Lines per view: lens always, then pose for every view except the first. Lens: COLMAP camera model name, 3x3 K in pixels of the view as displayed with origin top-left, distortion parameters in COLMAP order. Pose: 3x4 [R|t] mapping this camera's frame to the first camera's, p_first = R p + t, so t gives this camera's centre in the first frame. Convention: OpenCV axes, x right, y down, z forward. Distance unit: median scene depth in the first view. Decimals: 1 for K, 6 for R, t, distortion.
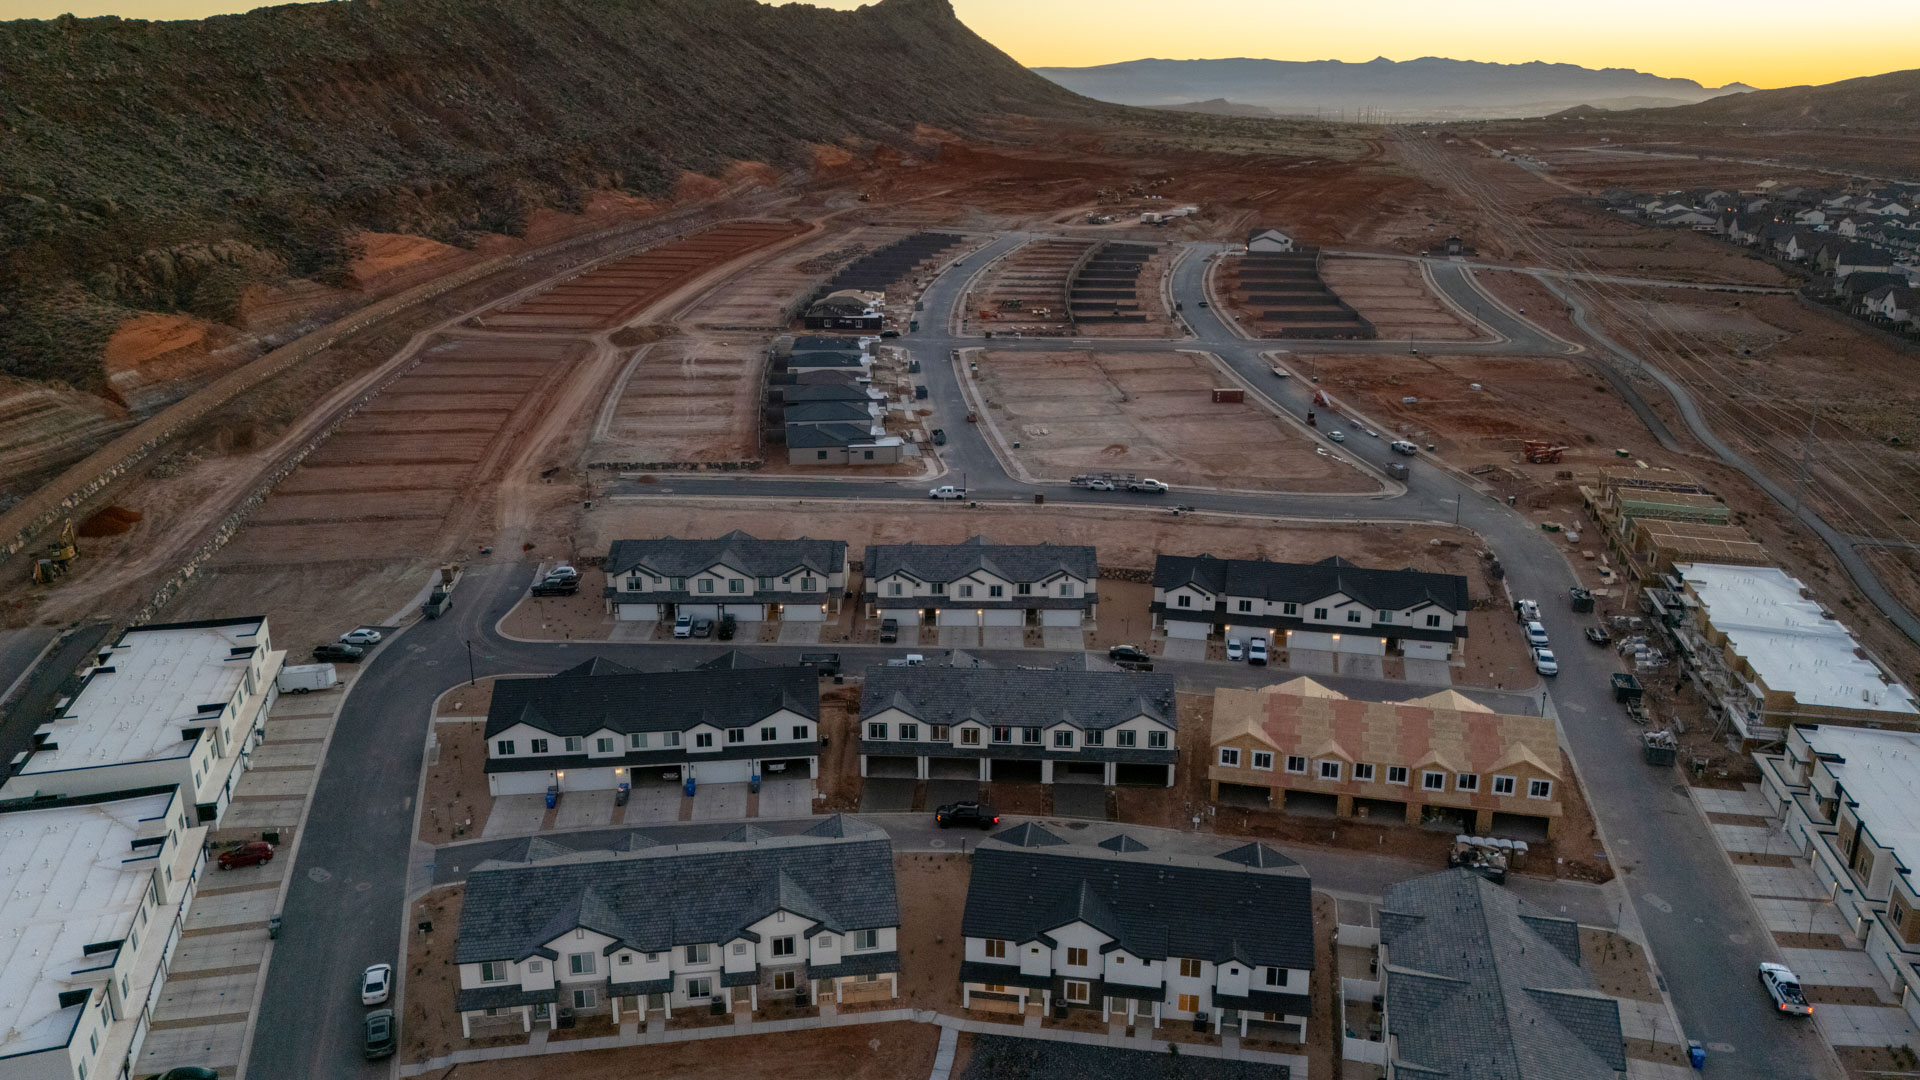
lens RADIAL K [[1430.4, 0, 963.7], [0, 1430.4, 539.0], [0, 0, 1]] dist [0.087626, -0.083039]
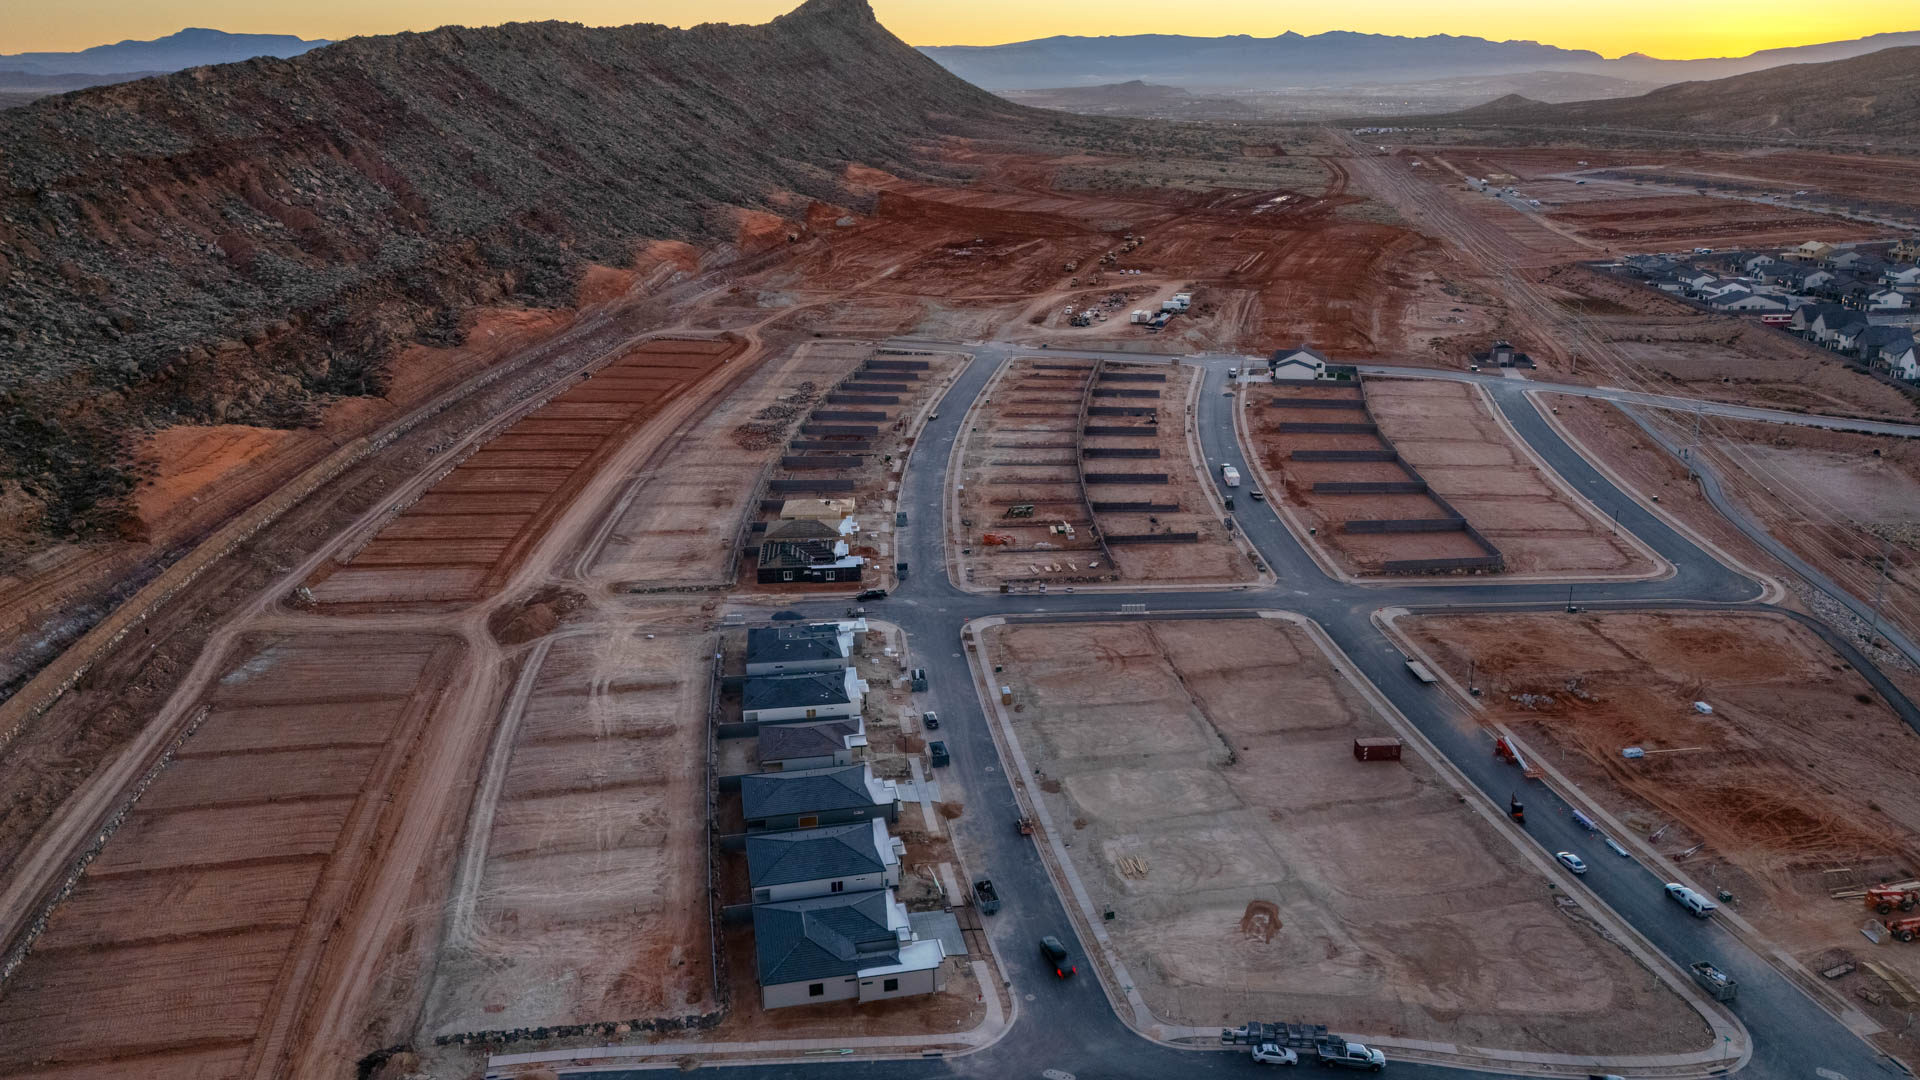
lens RADIAL K [[1430.4, 0, 963.7], [0, 1430.4, 539.0], [0, 0, 1]] dist [0.087626, -0.083039]
pose [[0.998139, -0.031060, 0.052479, -0.029006], [0.030272, 0.999418, 0.015756, -0.123700], [-0.052938, -0.014138, 0.998498, 0.172738]]
